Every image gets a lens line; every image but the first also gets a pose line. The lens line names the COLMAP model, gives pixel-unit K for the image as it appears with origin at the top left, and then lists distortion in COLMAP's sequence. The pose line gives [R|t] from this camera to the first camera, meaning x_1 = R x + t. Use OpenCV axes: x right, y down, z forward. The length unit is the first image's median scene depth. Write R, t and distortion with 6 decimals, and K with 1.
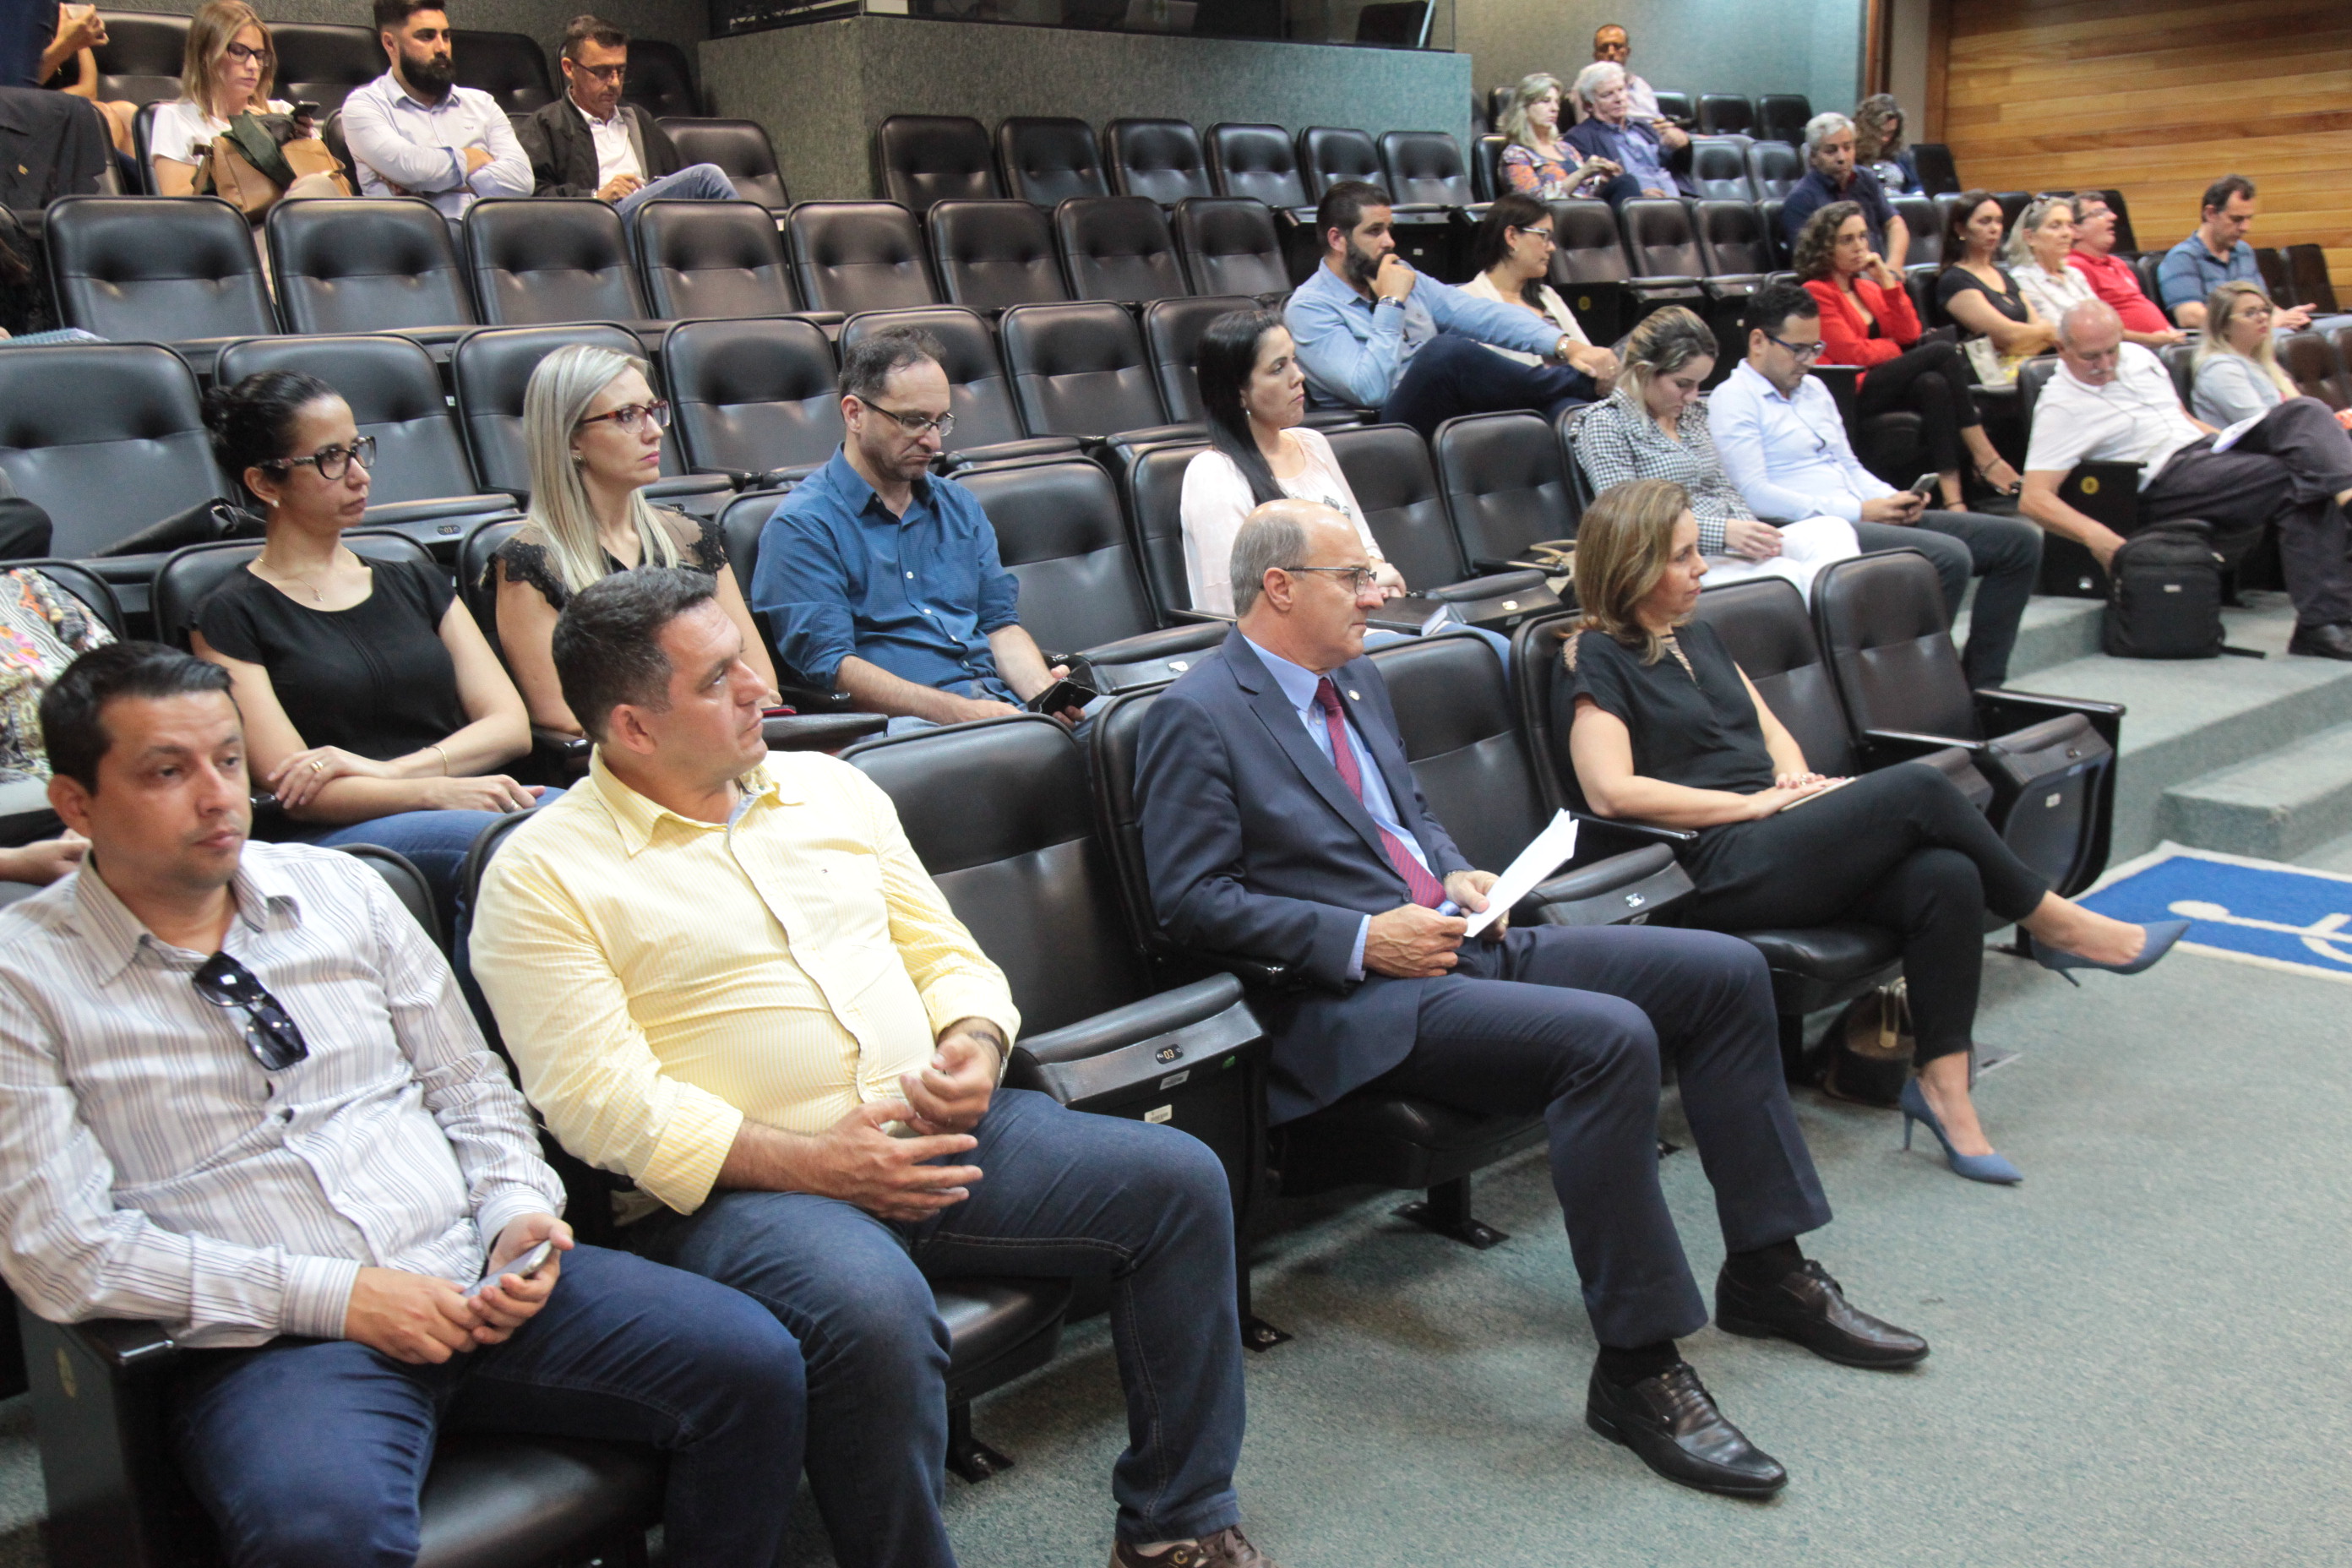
lens RADIAL K [[2176.8, 0, 1211.8], [0, 2176.8, 787.3], [0, 0, 1]] dist [-0.024614, 0.092045]
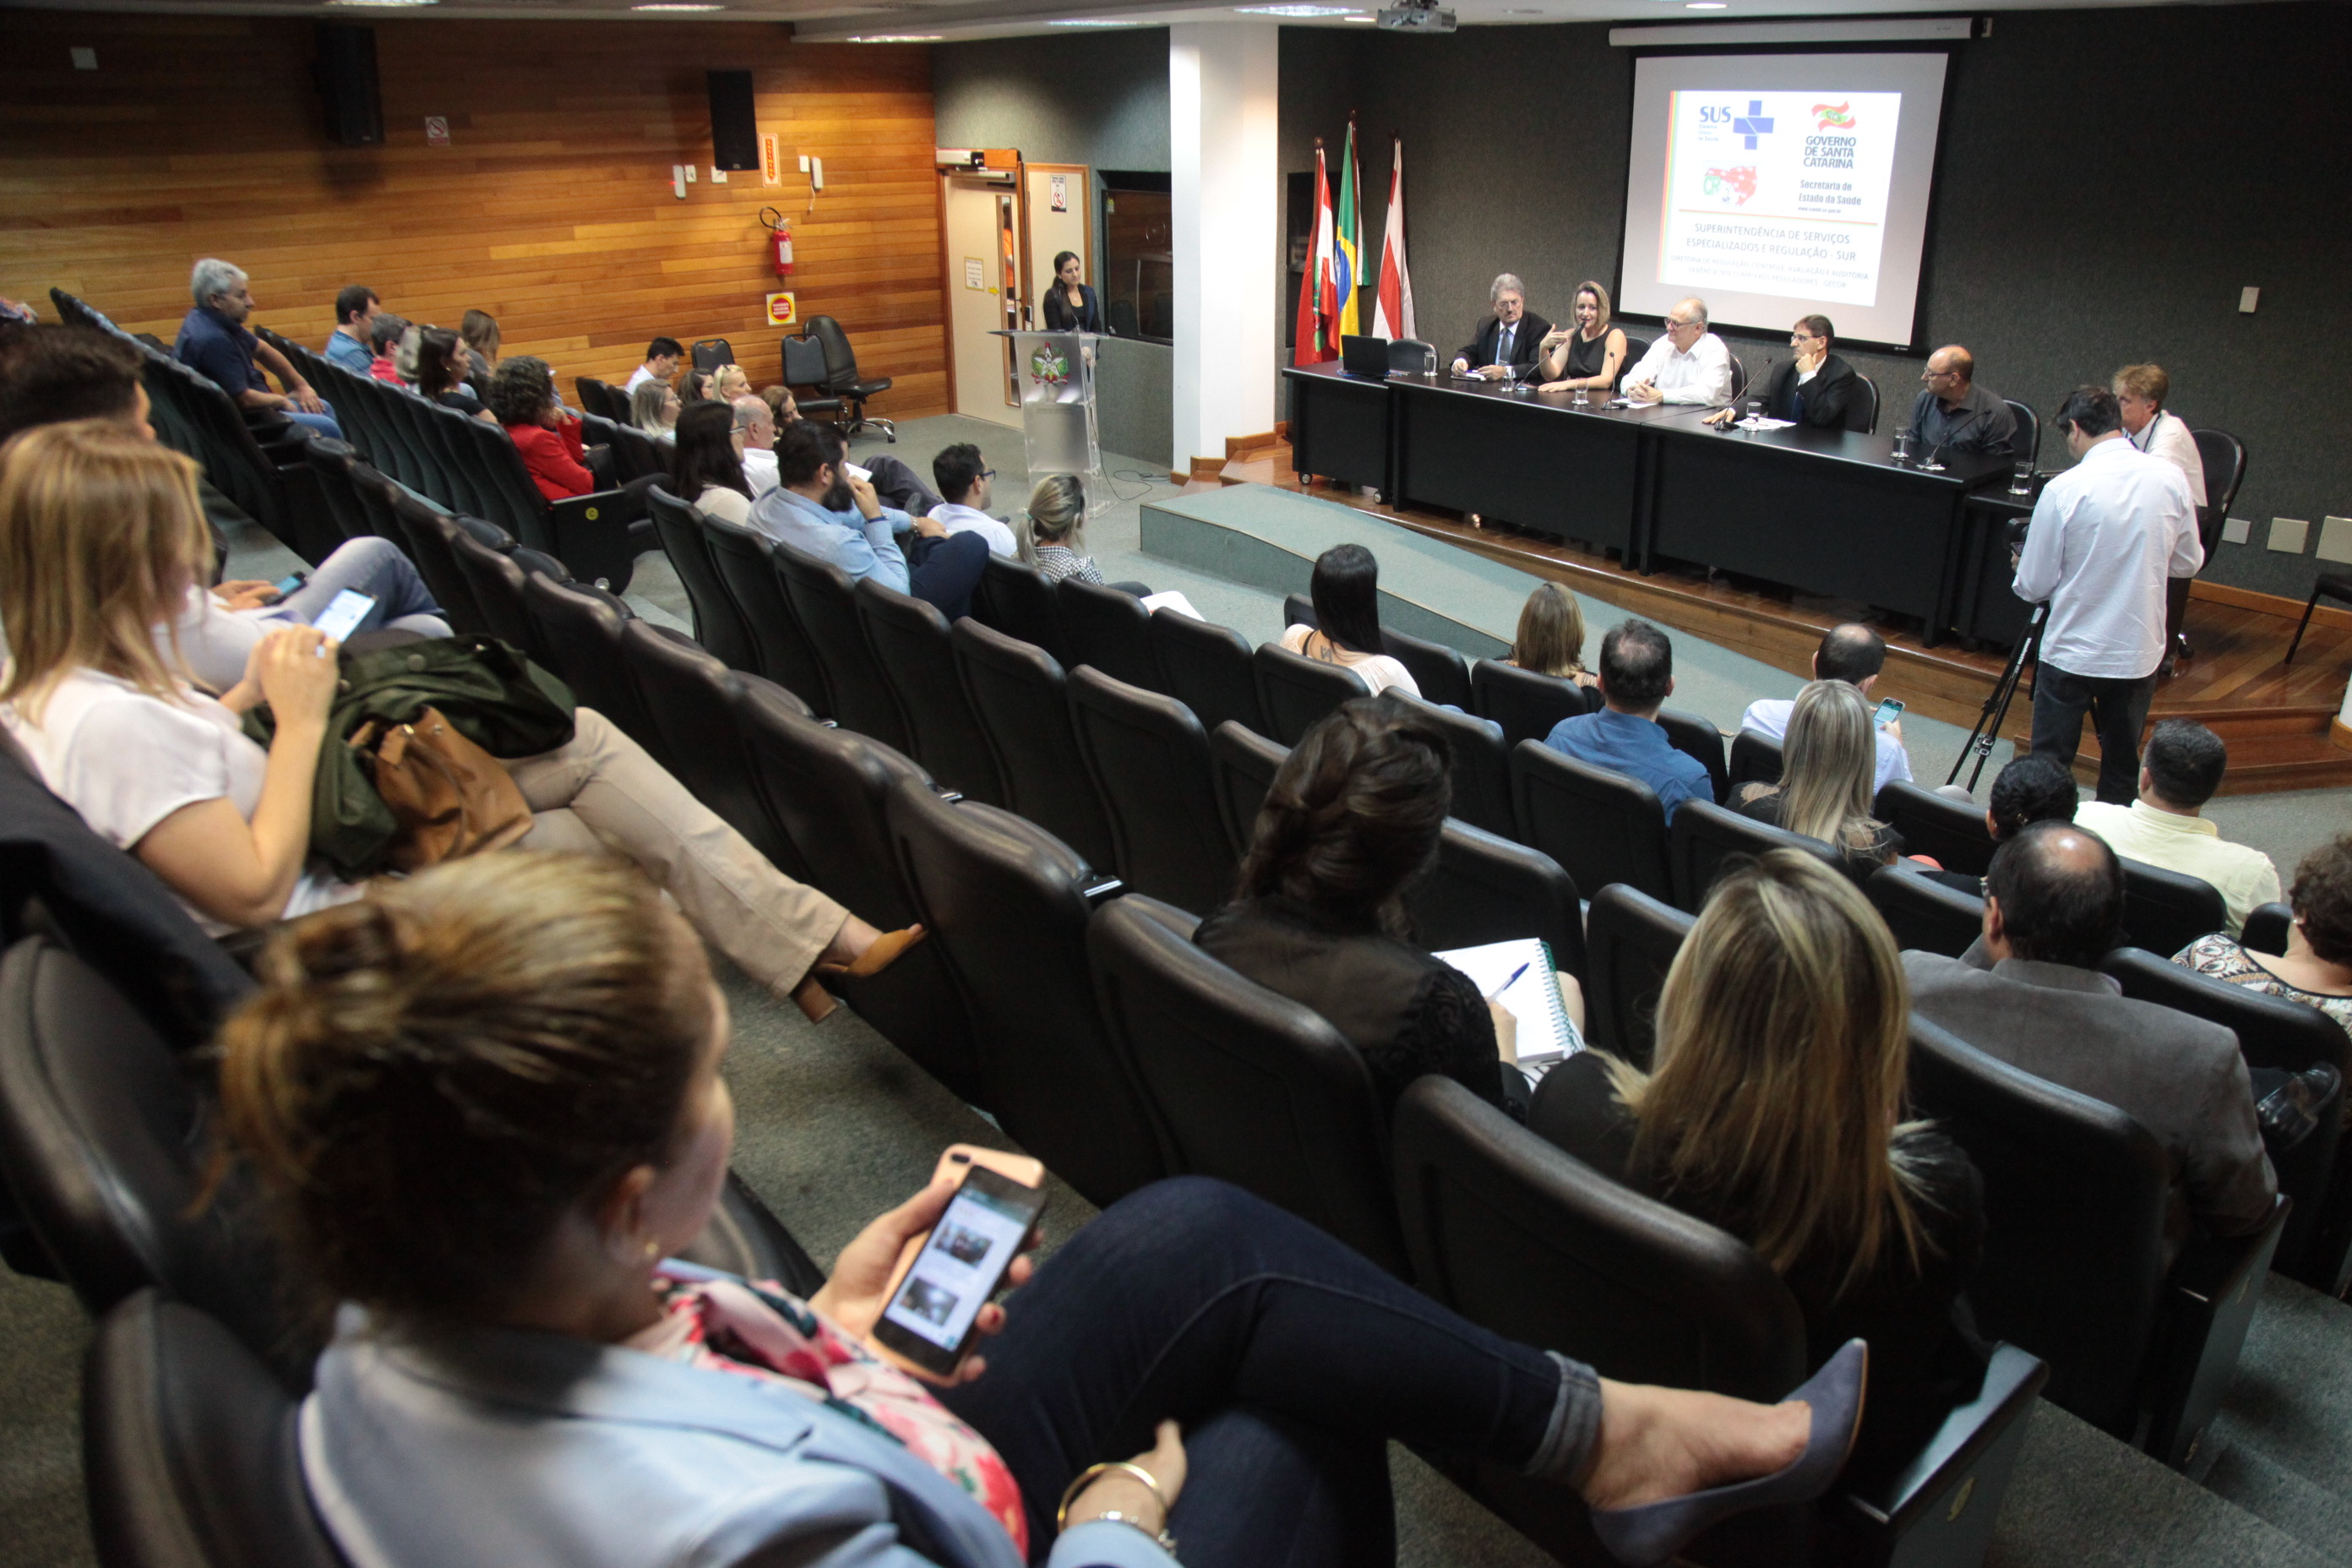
lens RADIAL K [[1608.4, 0, 1218.6], [0, 1608.4, 778.2], [0, 0, 1]] dist [-0.118354, 0.067823]
pose [[0.044957, -0.359967, 0.931881, -0.781028], [0.233367, 0.910799, 0.340565, -0.364794], [-0.971349, 0.202159, 0.124951, 0.799378]]
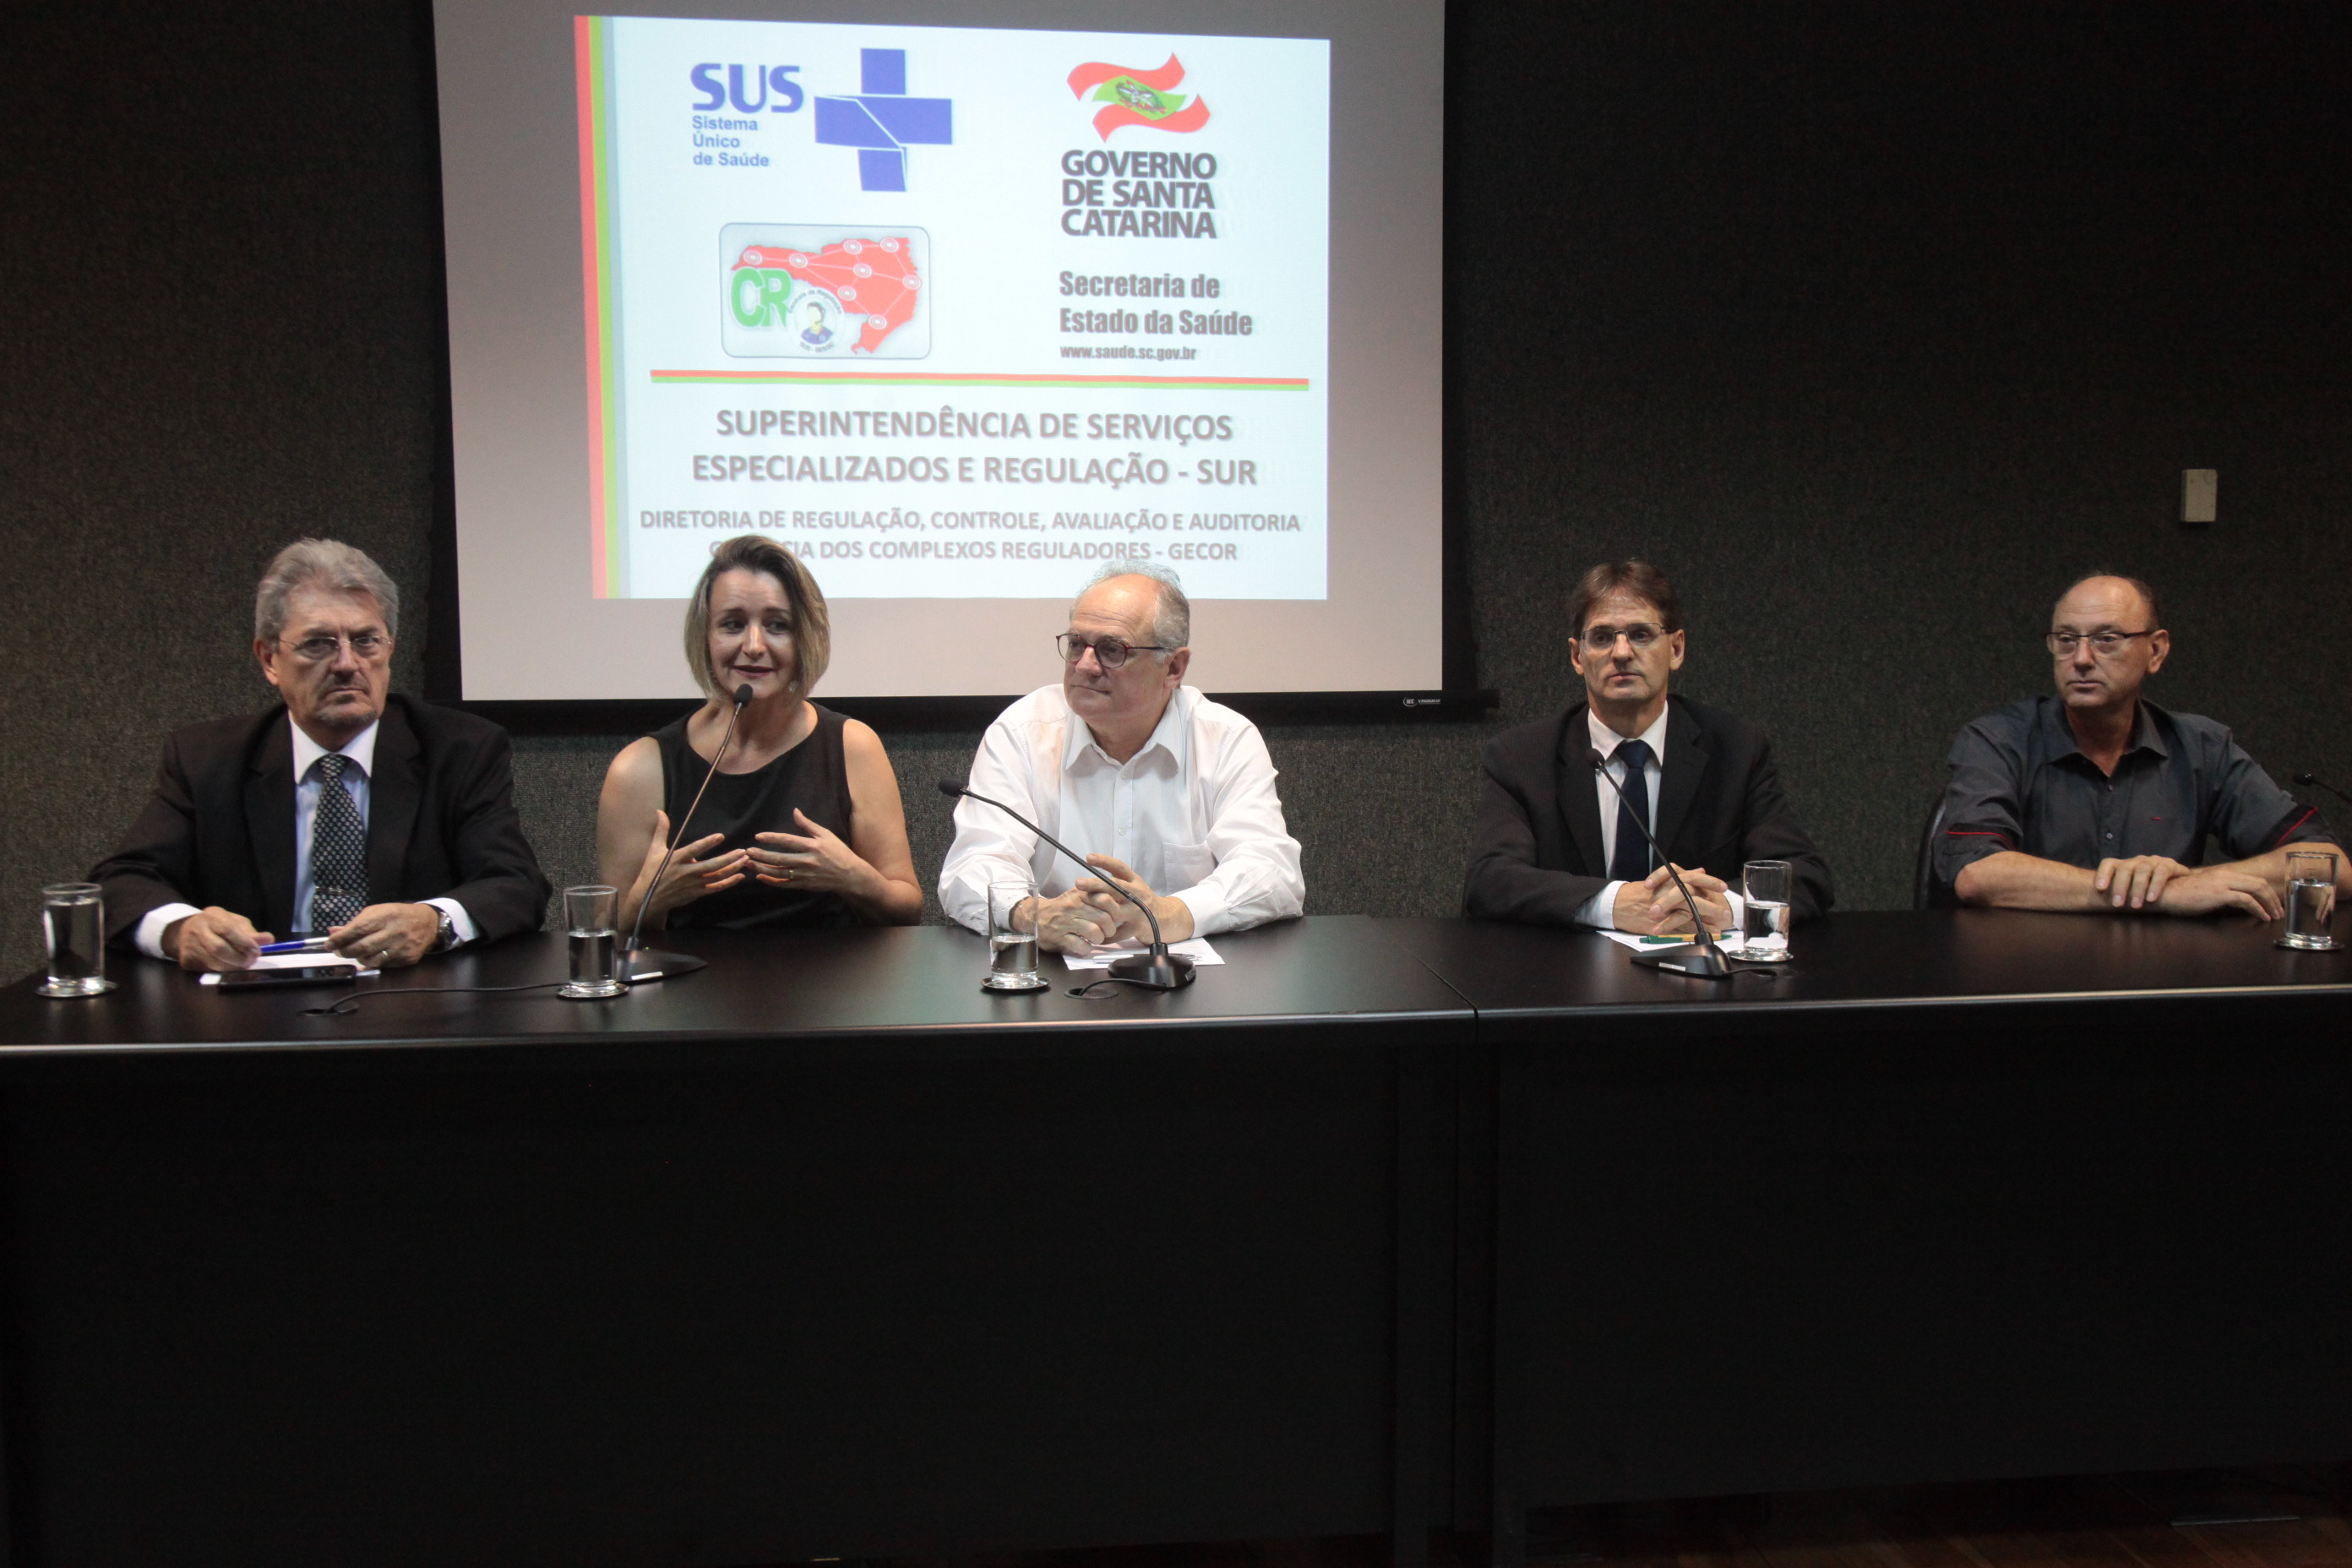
lens RADIAL K [[2176.8, 0, 1211.8], [0, 2176.8, 787.3], [0, 0, 1]] dist [-0.024614, 0.092045]
pose [[-0.811242, -0.026653, 0.584103, 0.501974], [0.159021, 0.951250, 0.264266, -0.256203], [-0.562671, 0.307268, -0.767455, 0.929244]]
